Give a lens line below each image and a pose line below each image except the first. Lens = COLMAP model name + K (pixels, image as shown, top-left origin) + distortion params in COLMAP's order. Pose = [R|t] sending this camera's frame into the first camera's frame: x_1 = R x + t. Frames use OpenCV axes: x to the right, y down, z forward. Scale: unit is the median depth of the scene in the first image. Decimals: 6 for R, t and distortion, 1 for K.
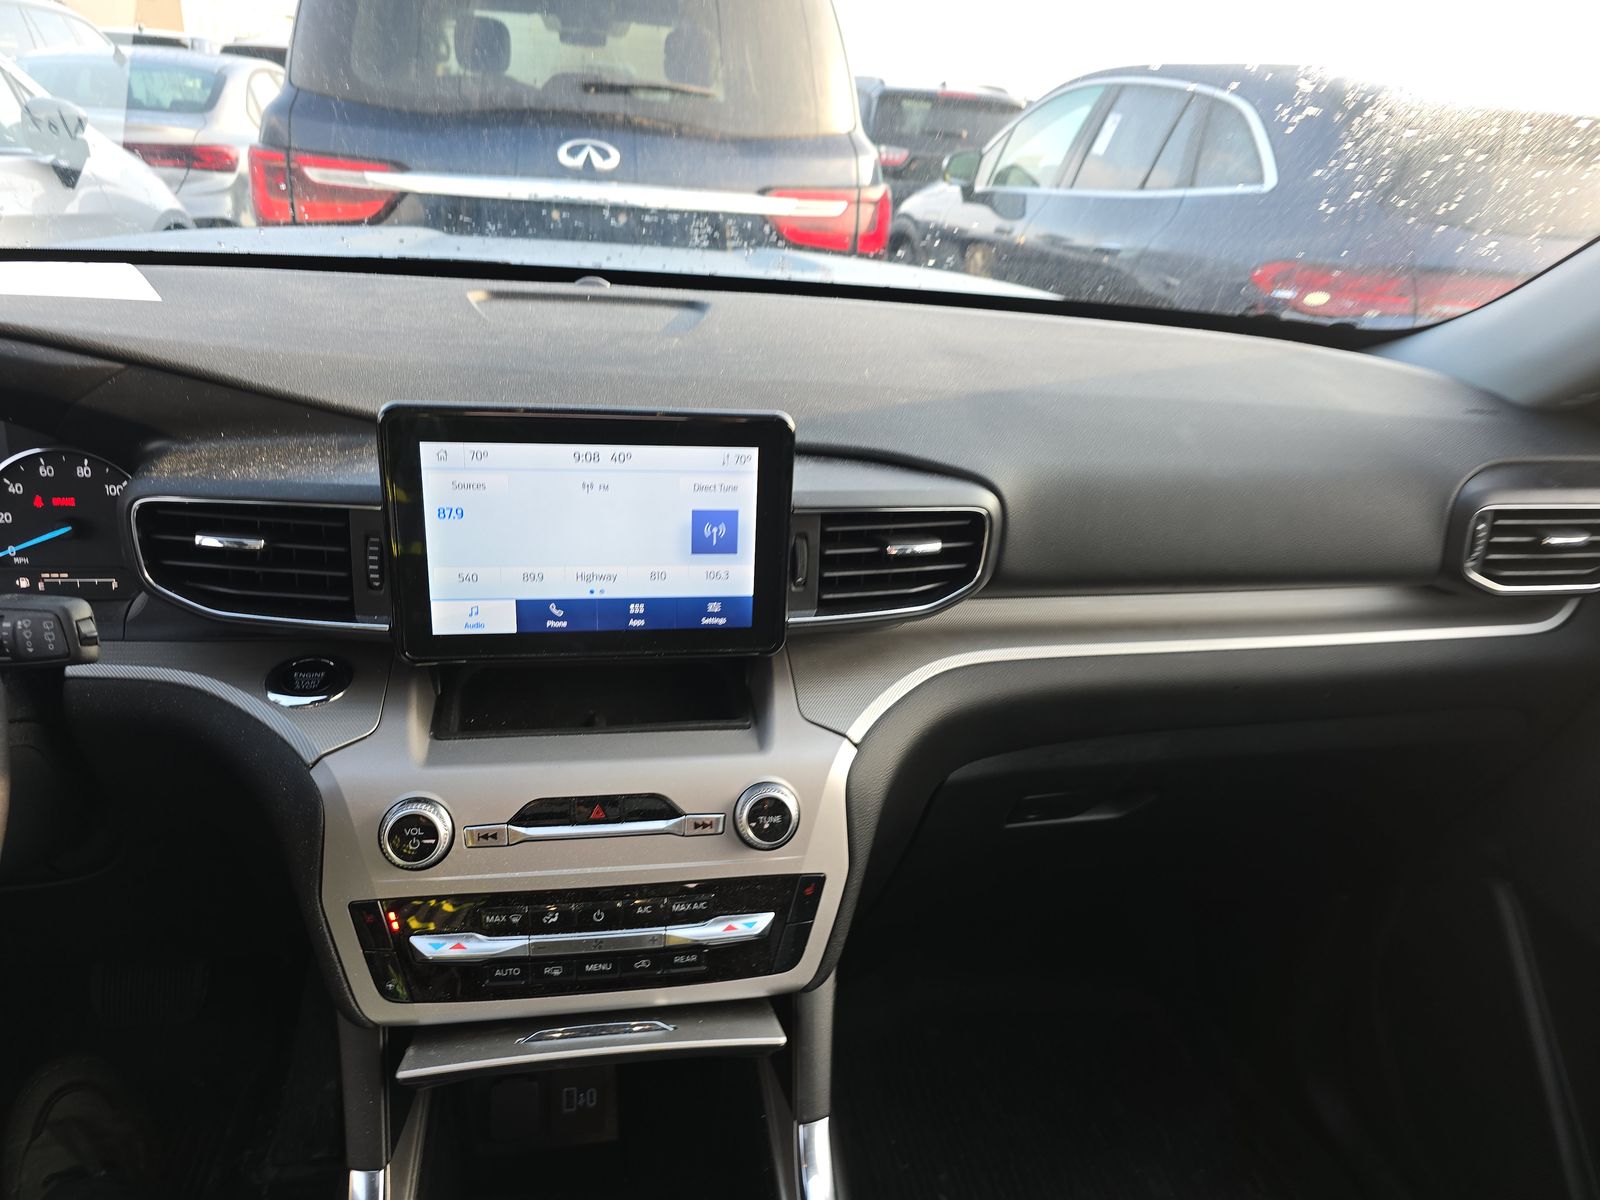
lens RADIAL K [[1039.7, 0, 796.1], [0, 1039.7, 629.5], [0, 0, 1]] dist [0.024899, -0.026894]
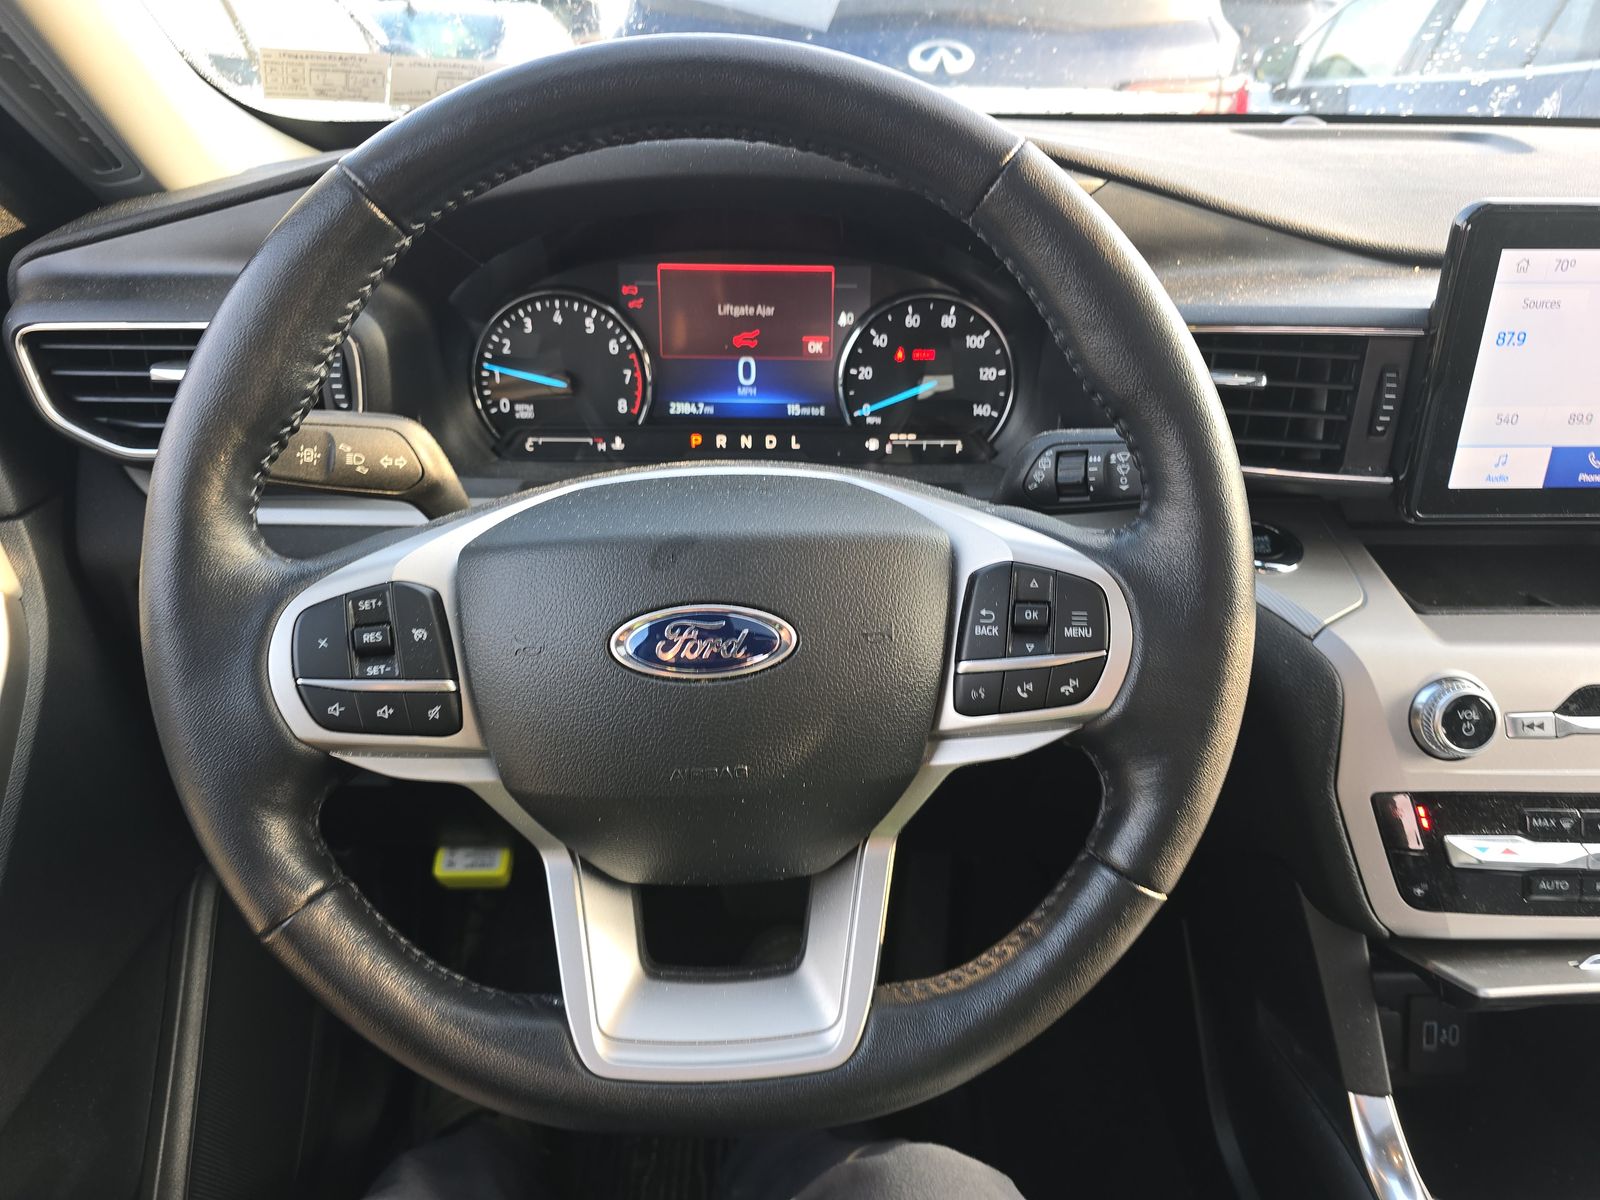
lens RADIAL K [[1039.7, 0, 796.1], [0, 1039.7, 629.5], [0, 0, 1]] dist [0.024899, -0.026894]
pose [[0.985287, 0.022889, -0.169369, -0.658241], [-0.014168, 0.998519, 0.052518, 0.074849], [0.170321, -0.049346, 0.984152, 0.060194]]
